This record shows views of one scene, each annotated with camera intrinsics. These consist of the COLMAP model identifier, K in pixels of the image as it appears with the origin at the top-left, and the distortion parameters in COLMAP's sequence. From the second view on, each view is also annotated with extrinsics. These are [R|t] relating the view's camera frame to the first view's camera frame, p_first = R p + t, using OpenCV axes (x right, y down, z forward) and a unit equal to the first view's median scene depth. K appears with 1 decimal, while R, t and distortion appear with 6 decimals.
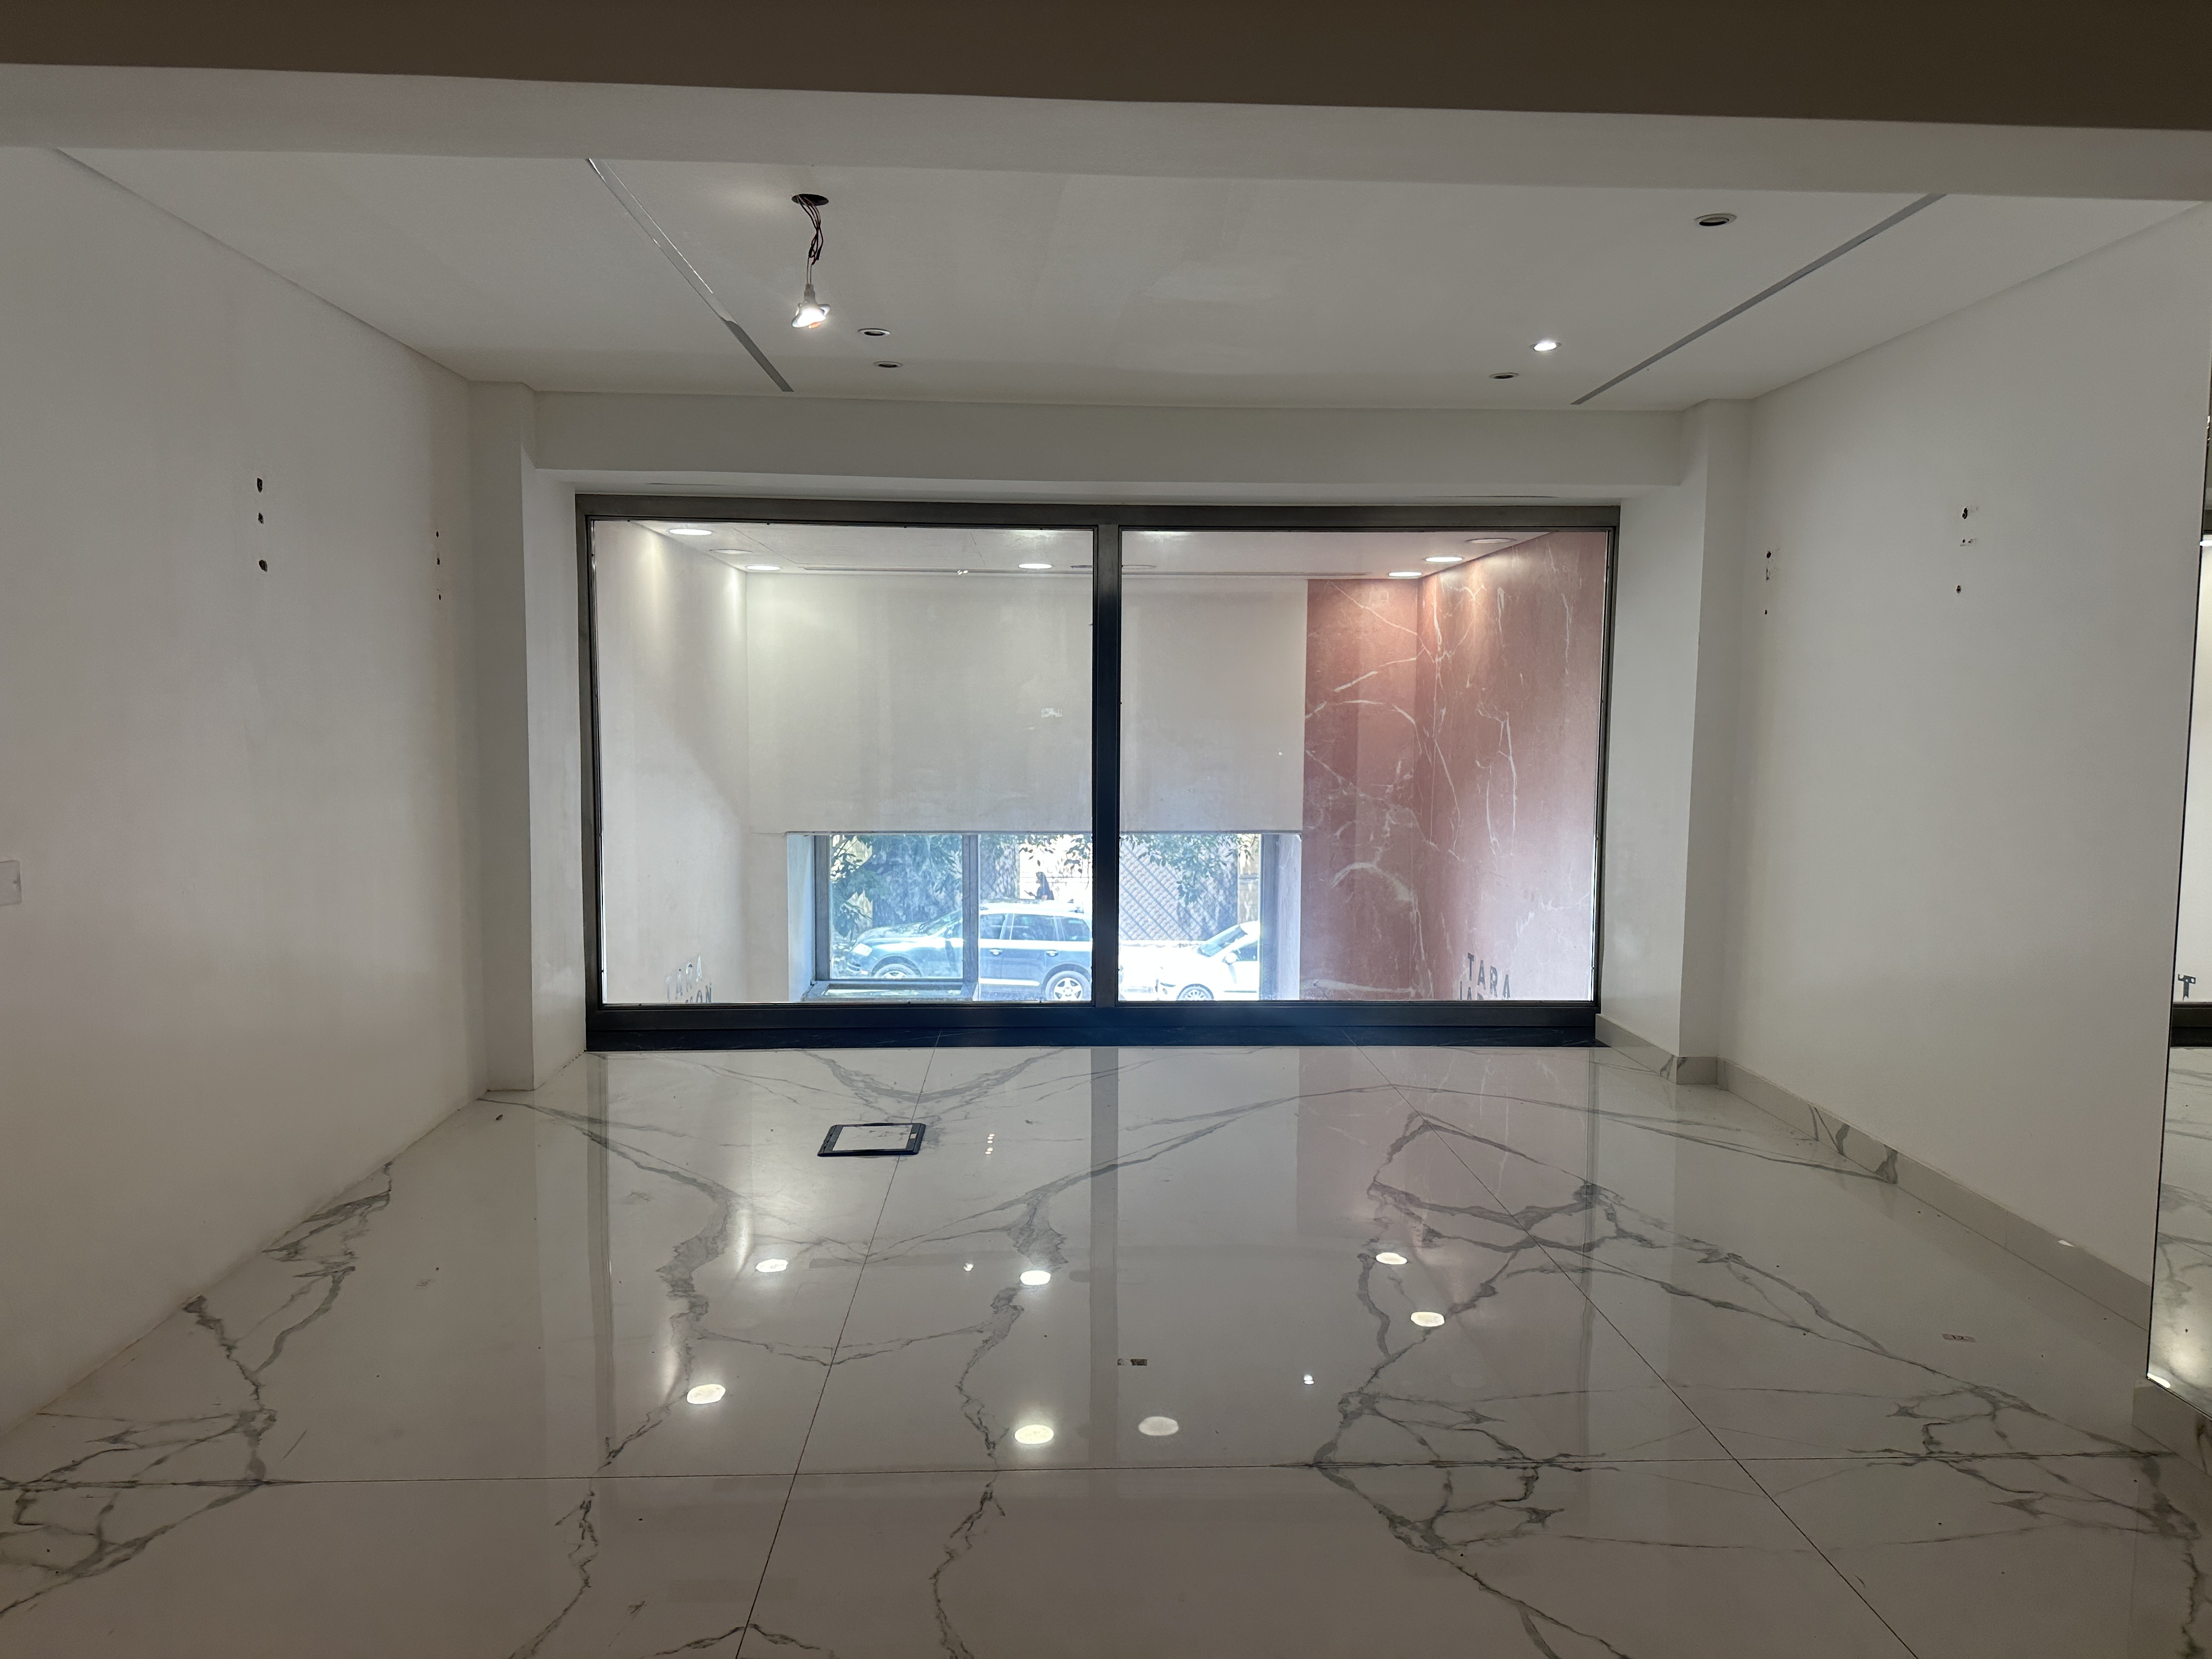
lens RADIAL K [[1536.7, 0, 1106.0], [0, 1536.7, 829.5], [0, 0, 1]] dist [0.009511, -0.022491]
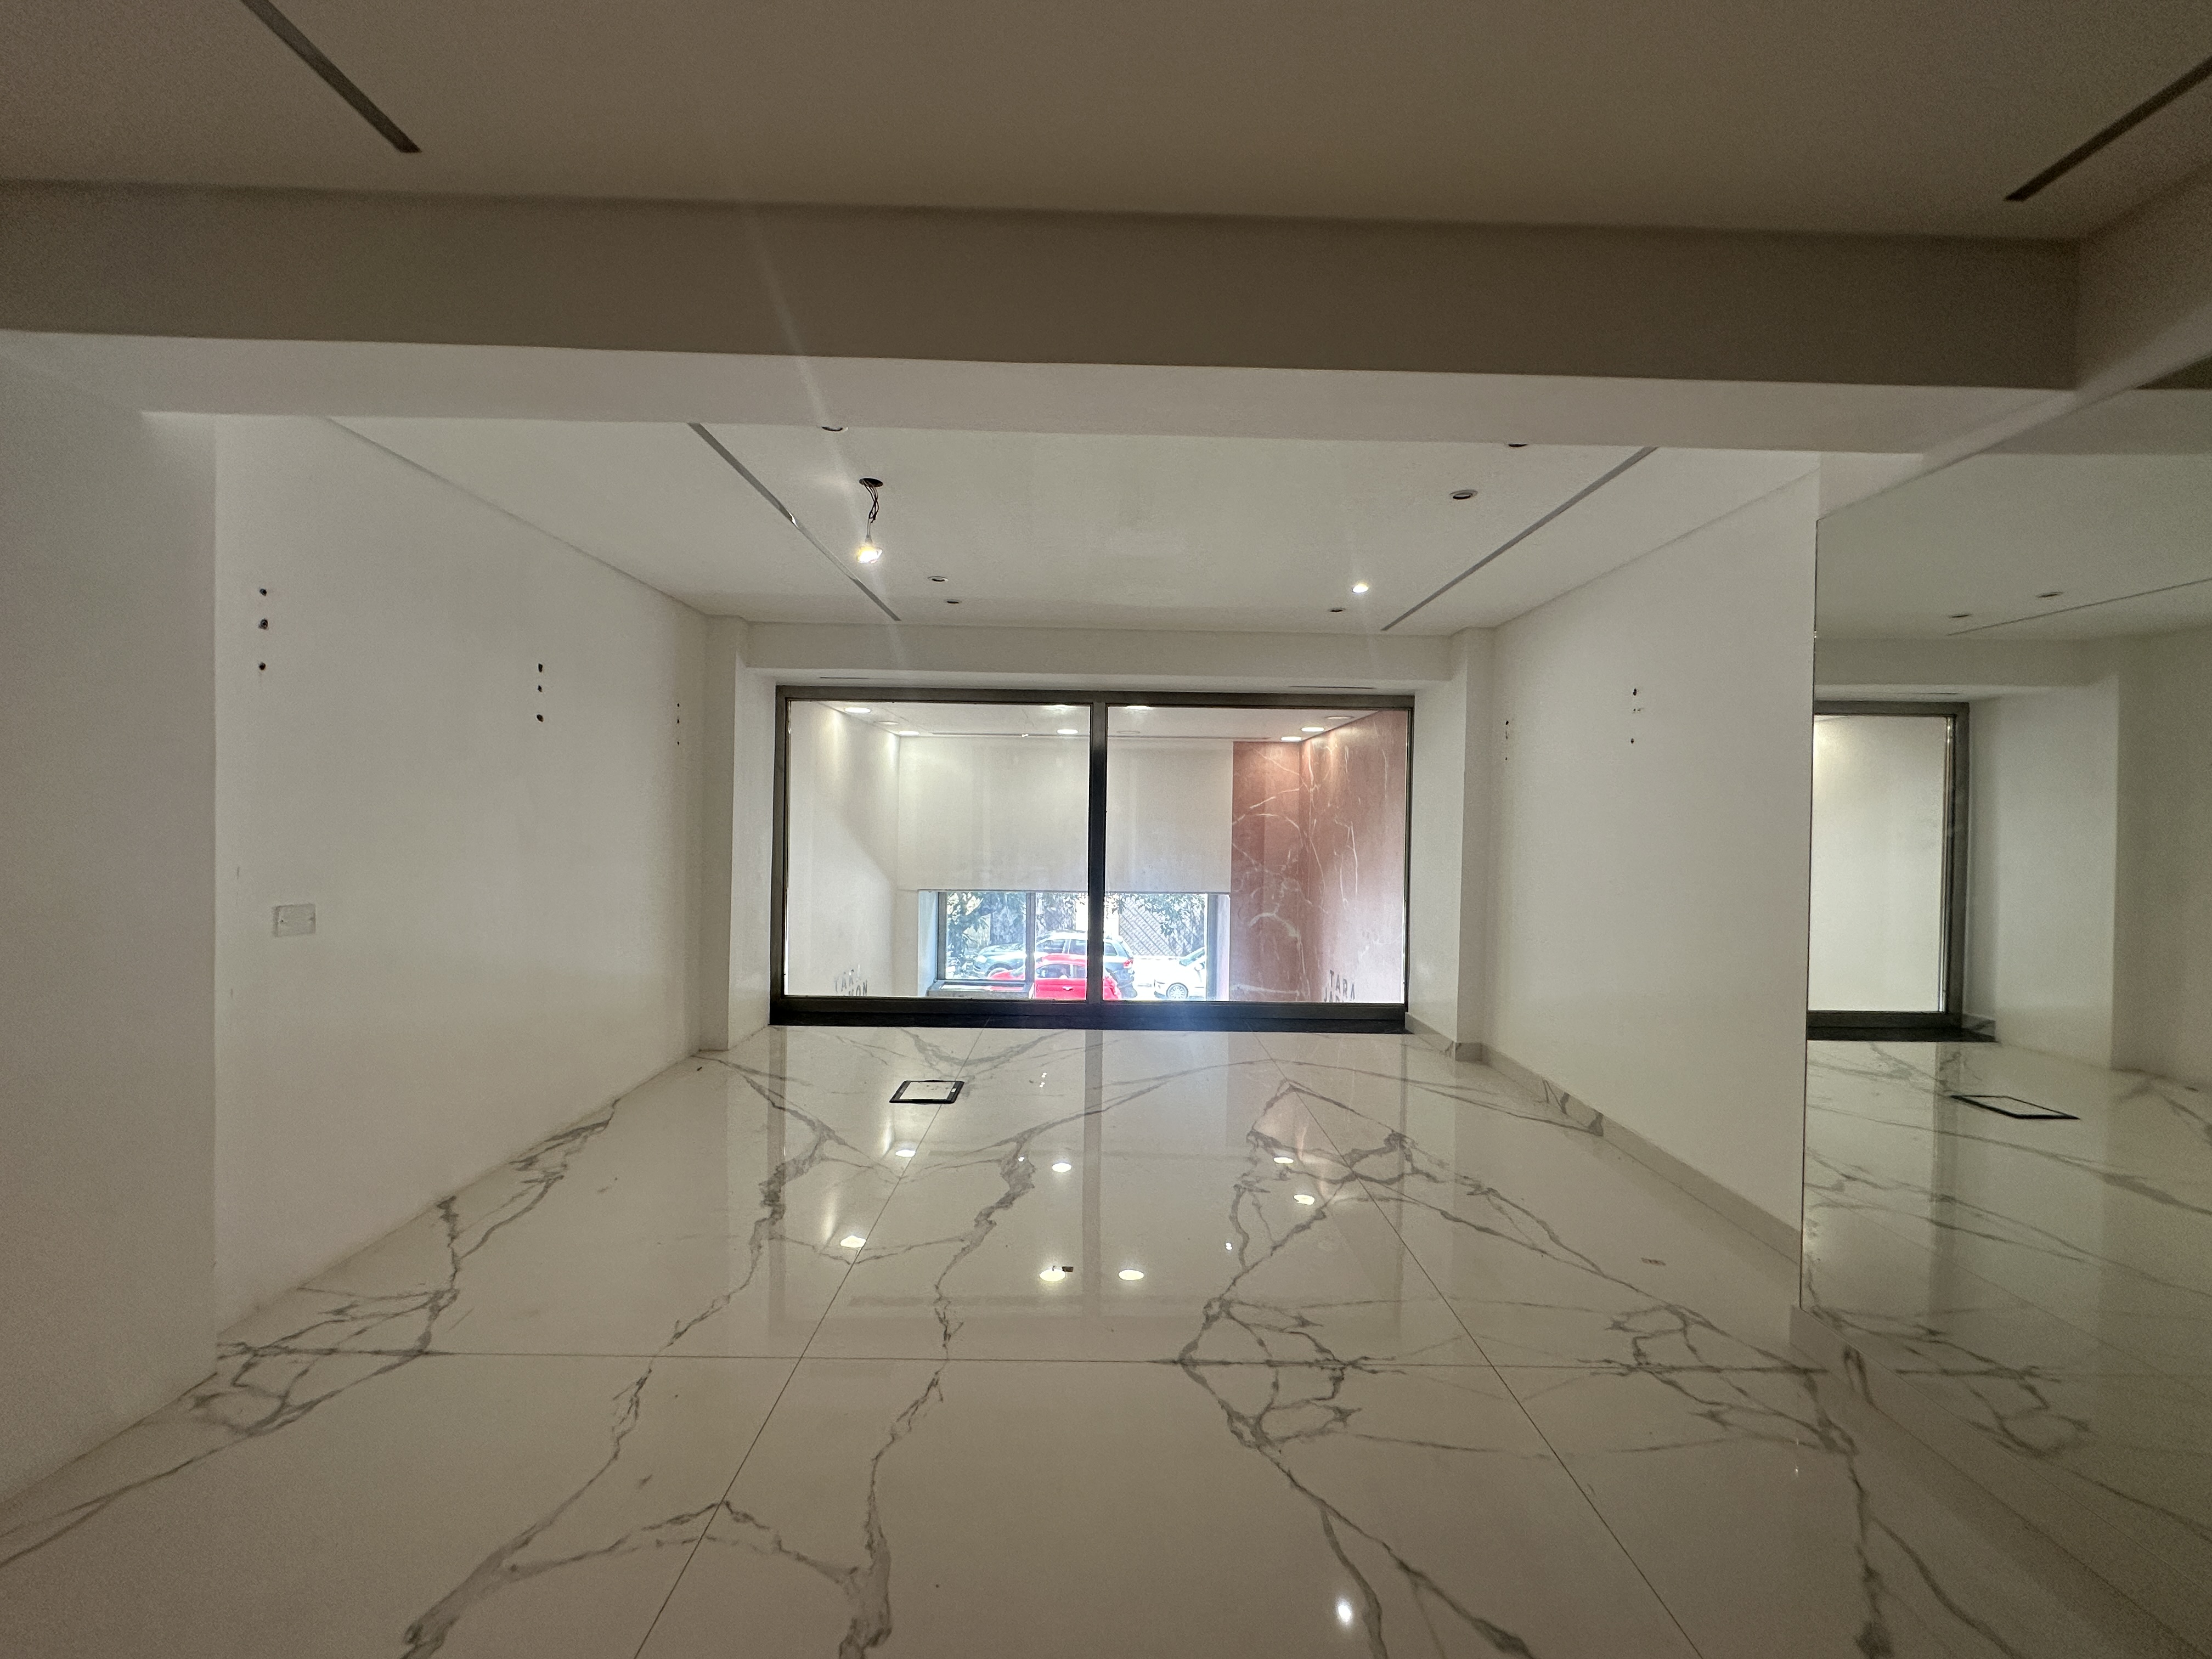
lens RADIAL K [[886.8, 0, 1110.8], [0, 886.8, 816.4], [0, 0, 1]] dist [-0.001578, -0.000094]
pose [[0.999676, 0.012200, -0.022318, 0.050678], [-0.014014, 0.996452, -0.082989, -0.000286], [0.021226, 0.083275, 0.996301, 0.105046]]
